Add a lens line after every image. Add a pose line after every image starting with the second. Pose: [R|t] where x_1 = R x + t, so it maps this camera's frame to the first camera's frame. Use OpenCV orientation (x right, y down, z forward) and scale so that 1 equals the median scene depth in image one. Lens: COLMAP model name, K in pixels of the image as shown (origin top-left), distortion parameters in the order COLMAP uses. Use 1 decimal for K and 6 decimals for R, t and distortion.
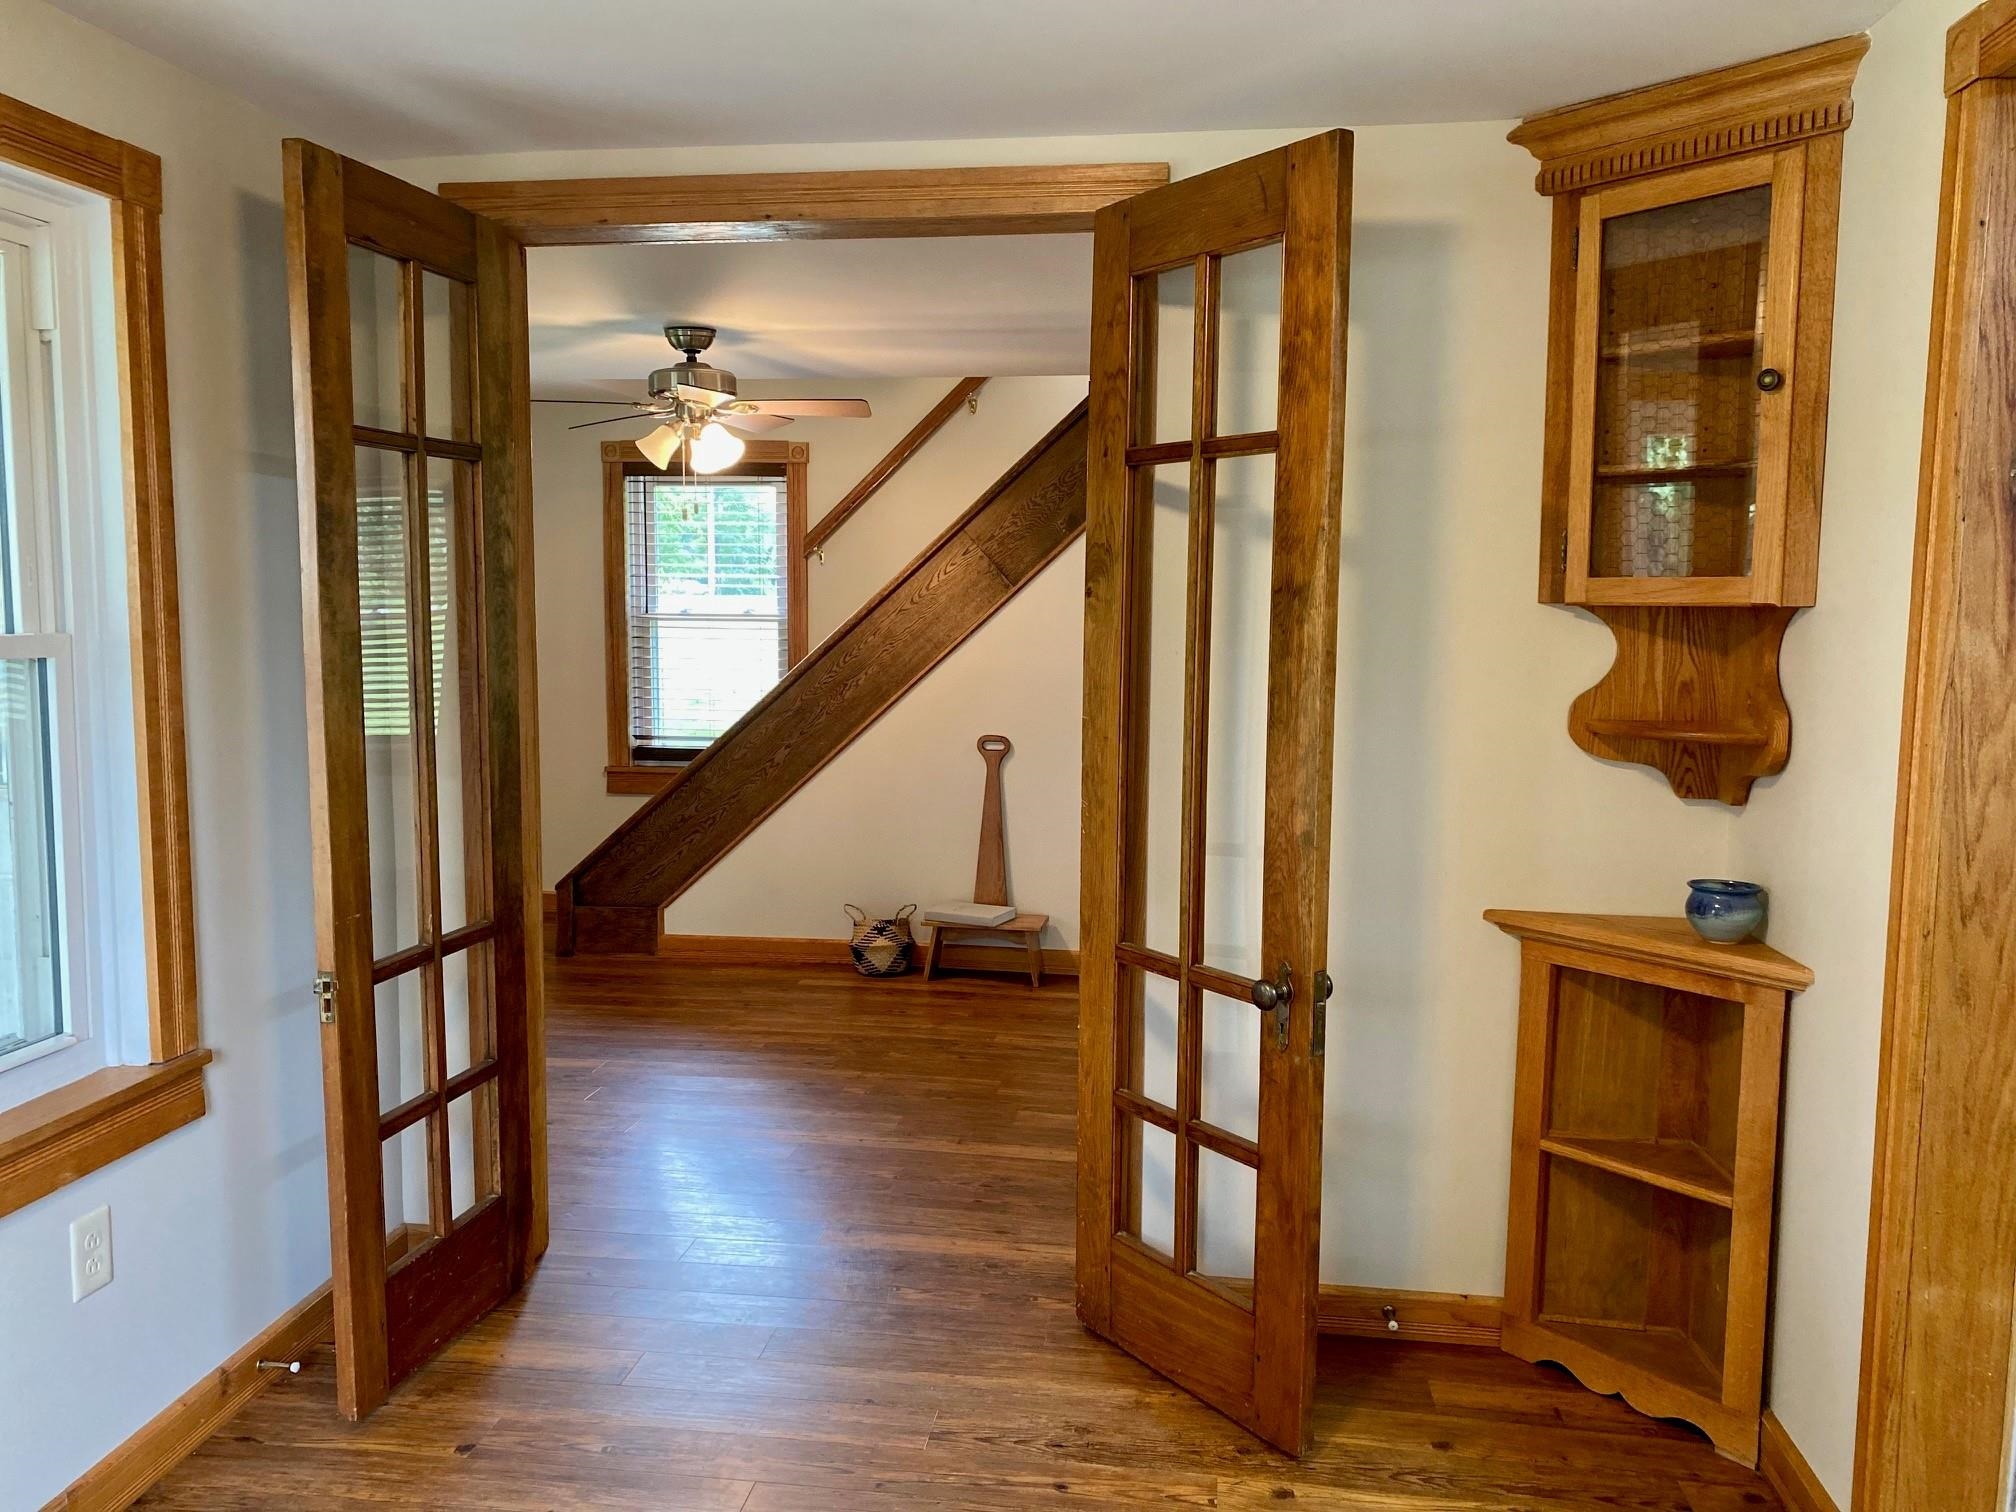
lens RADIAL K [[1537.6, 0, 1024.2], [0, 1537.6, 761.7], [0, 0, 1]] dist [0.045973, -0.054793]
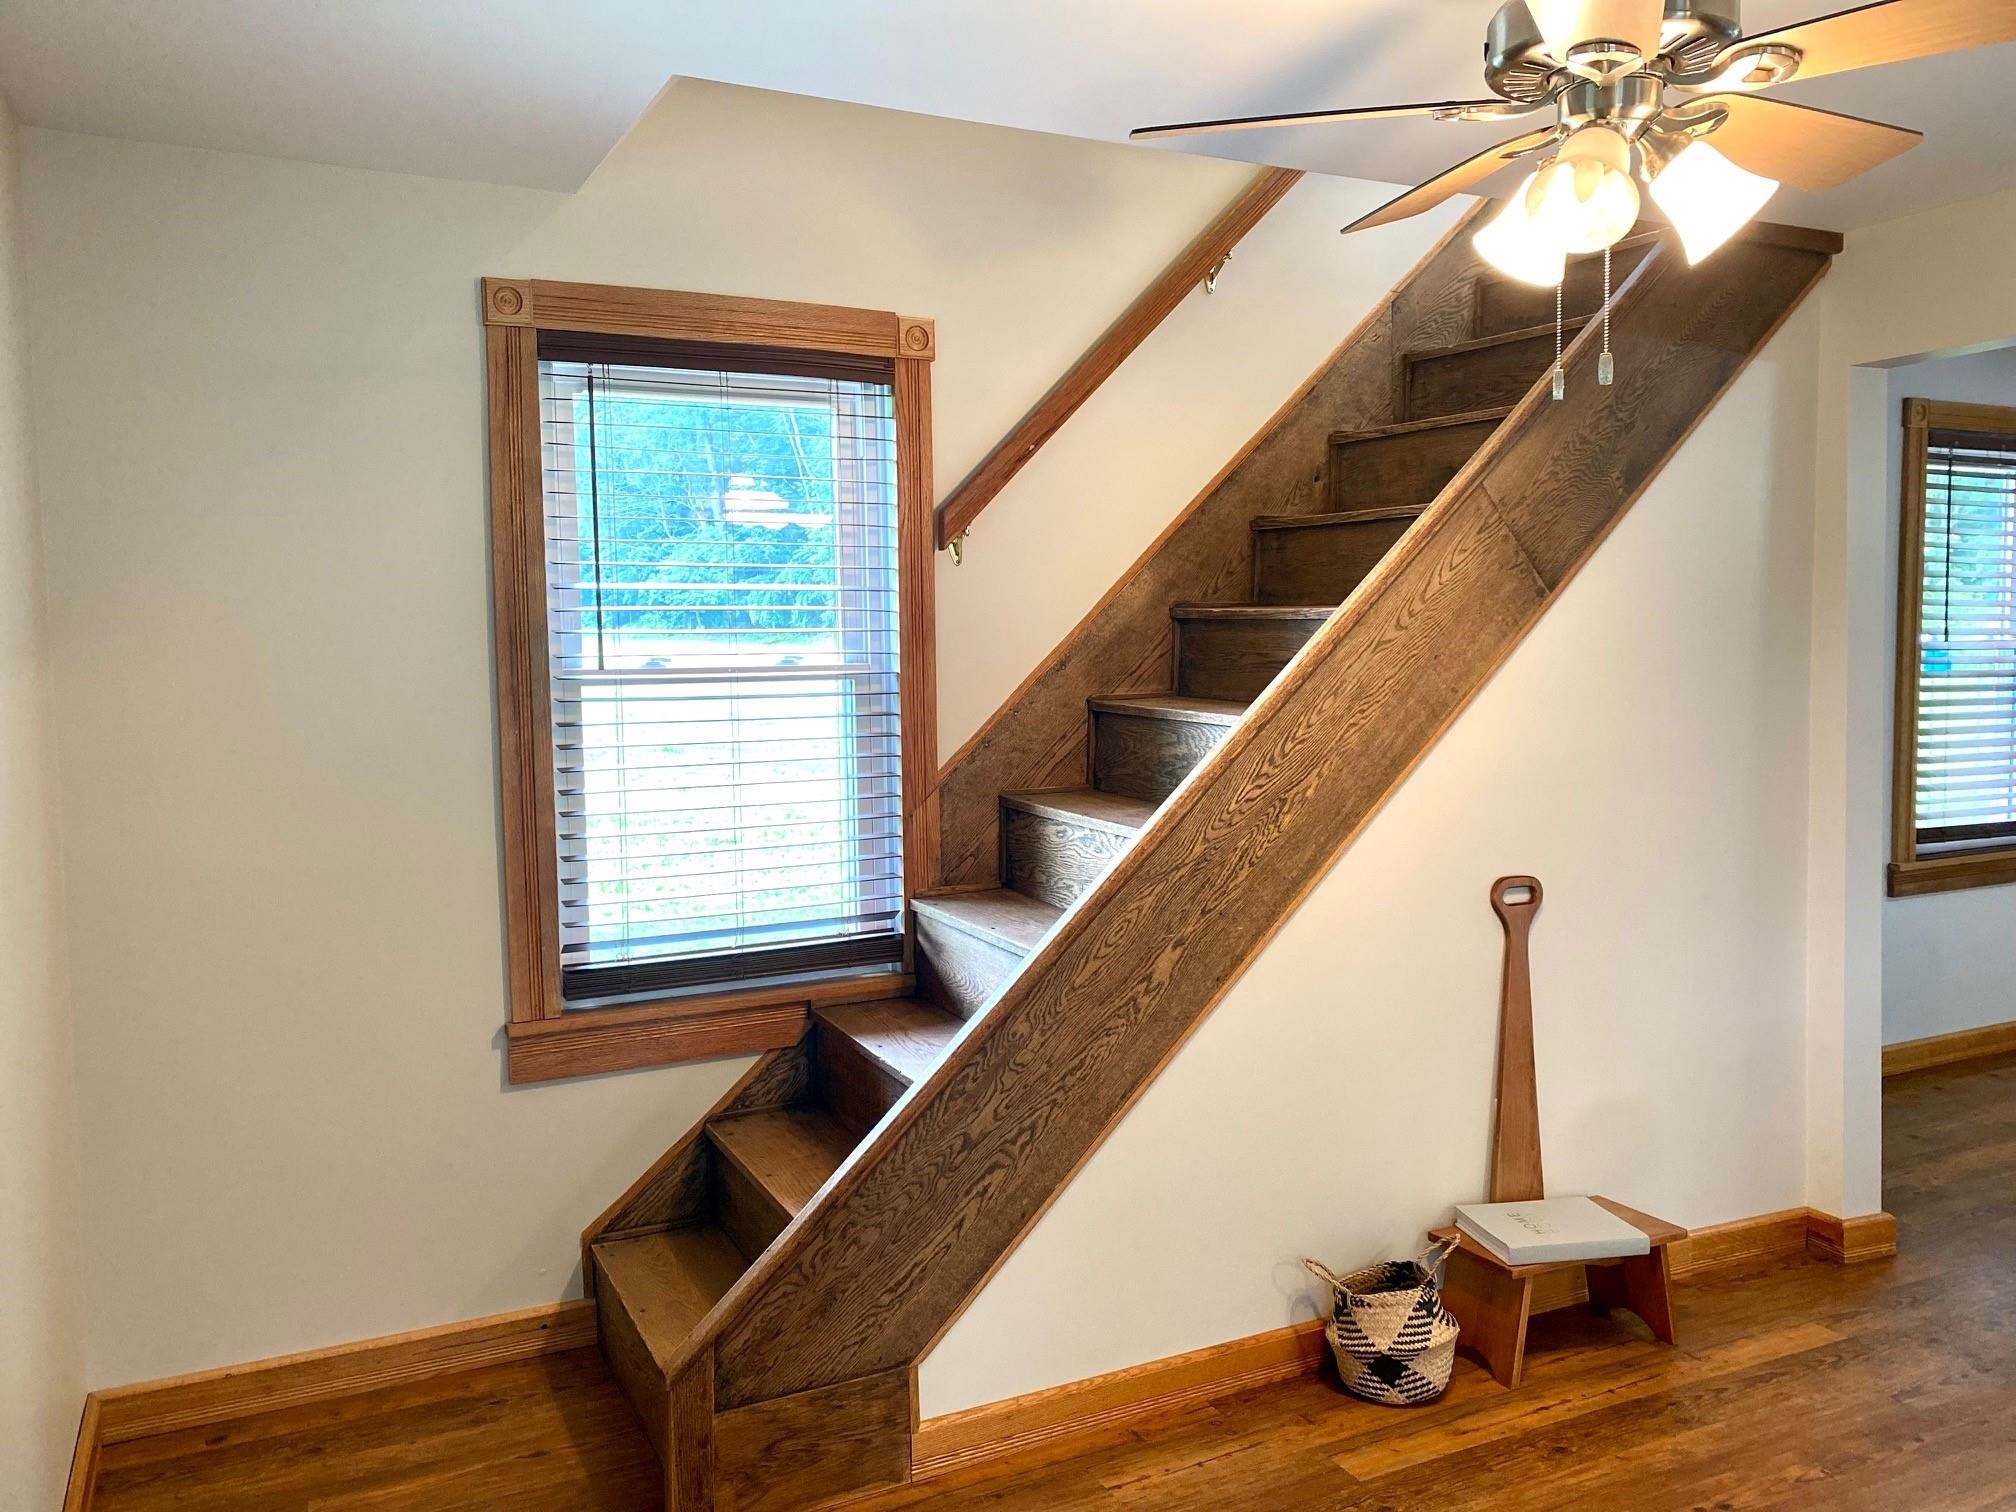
lens RADIAL K [[1537.6, 0, 1007.6], [0, 1537.6, 747.3], [0, 0, 1]] dist [0.045973, -0.054793]
pose [[0.833405, -0.056456, 0.549772, -0.581357], [0.080026, 0.996612, -0.018971, -0.082990], [-0.546839, 0.059806, 0.835099, 0.832021]]
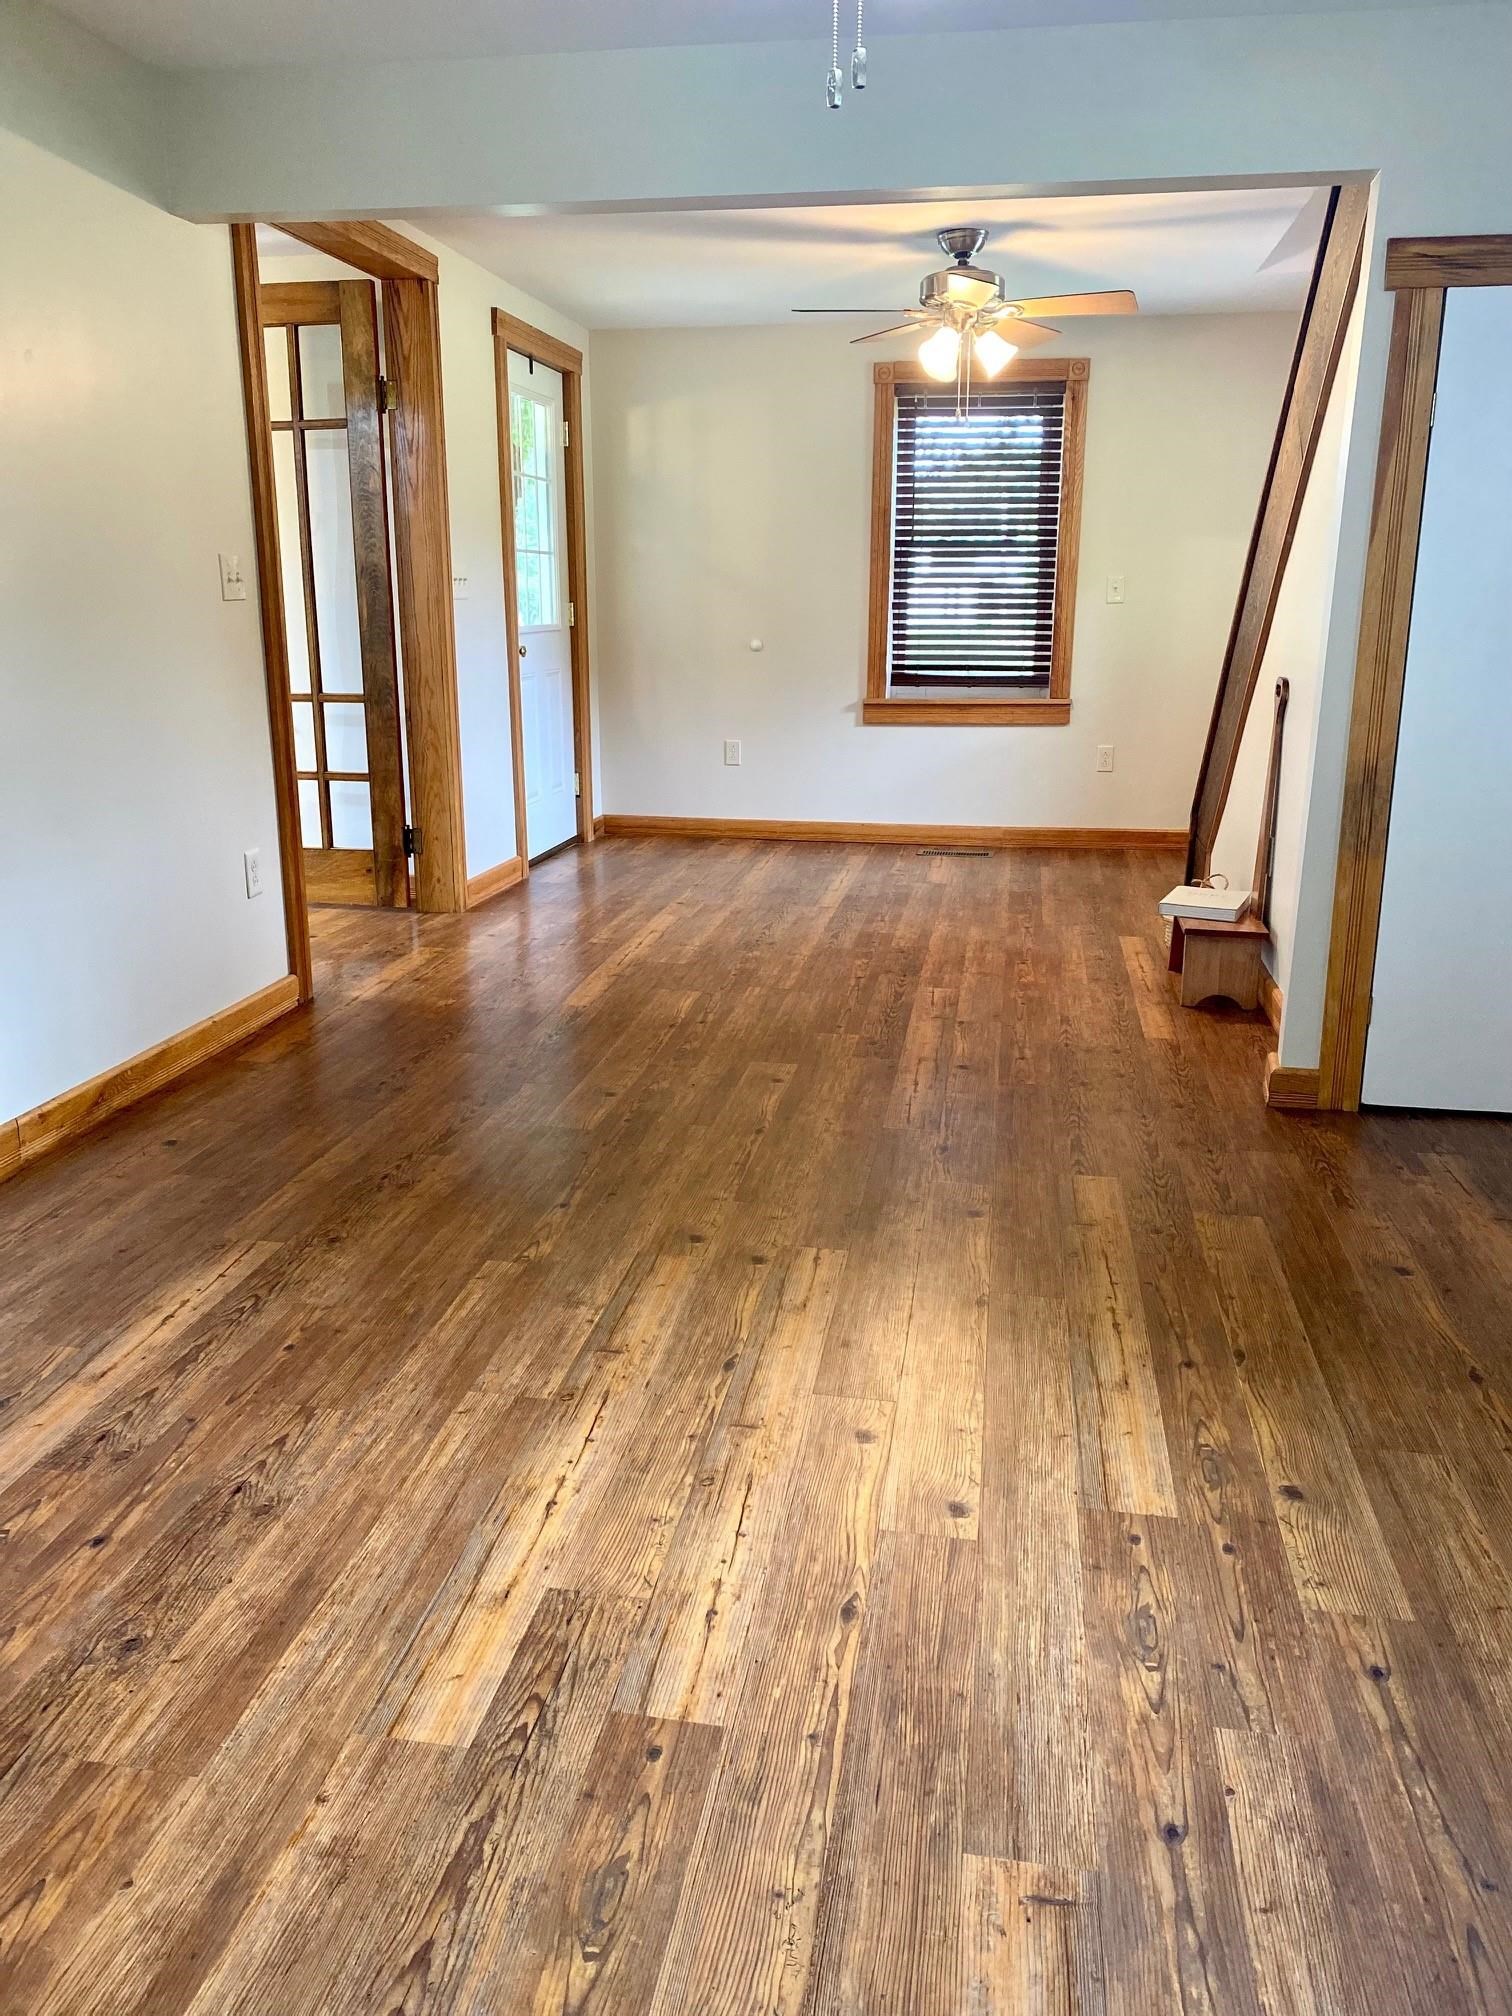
lens RADIAL K [[1537.6, 0, 744.8], [0, 1537.6, 1014.9], [0, 0, 1]] dist [0.045973, -0.054793]
pose [[-0.047917, 0.256000, -0.965489, 0.954545], [-0.110396, 0.959320, 0.259843, -0.032333], [0.992732, 0.119037, -0.017707, 0.993563]]
